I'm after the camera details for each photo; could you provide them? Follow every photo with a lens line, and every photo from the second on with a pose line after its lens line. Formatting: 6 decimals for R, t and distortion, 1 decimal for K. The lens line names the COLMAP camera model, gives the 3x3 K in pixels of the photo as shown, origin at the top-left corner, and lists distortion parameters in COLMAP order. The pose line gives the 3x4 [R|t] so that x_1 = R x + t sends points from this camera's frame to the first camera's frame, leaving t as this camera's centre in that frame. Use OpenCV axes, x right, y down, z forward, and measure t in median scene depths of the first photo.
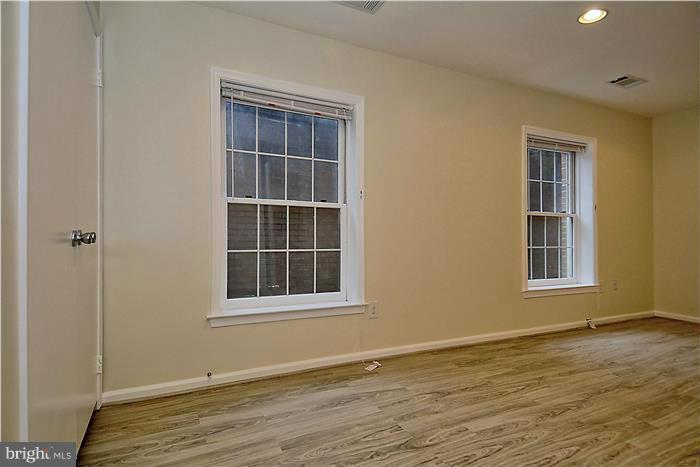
lens RADIAL K [[378.5, 0, 350.0], [0, 378.5, 233.5], [0, 0, 1]] dist [0.067252, -0.050201]
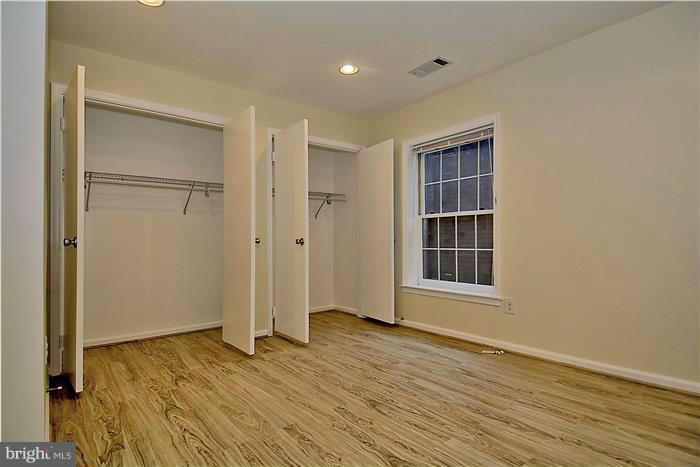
lens RADIAL K [[363.7, 0, 346.0], [0, 363.7, 241.5], [0, 0, 1]] dist [0.058098, -0.042912]
pose [[0.209477, -0.010628, -0.977756, 1.041135], [0.017705, 0.999818, -0.007074, 0.019334], [0.977653, -0.015829, 0.209627, 0.348494]]
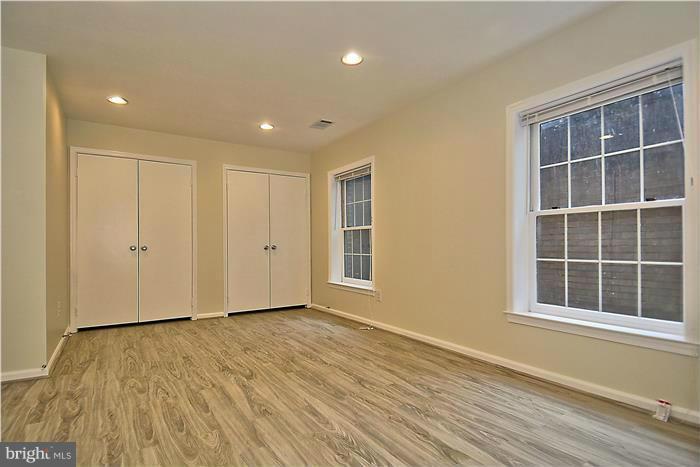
lens RADIAL K [[370.7, 0, 346.5], [0, 370.7, 248.9], [0, 0, 1]] dist [0.064793, -0.046402]
pose [[0.097062, 0.000847, -0.995278, 1.586875], [0.011458, 0.999932, 0.001968, 0.014431], [0.995212, -0.011594, 0.097045, 0.772678]]
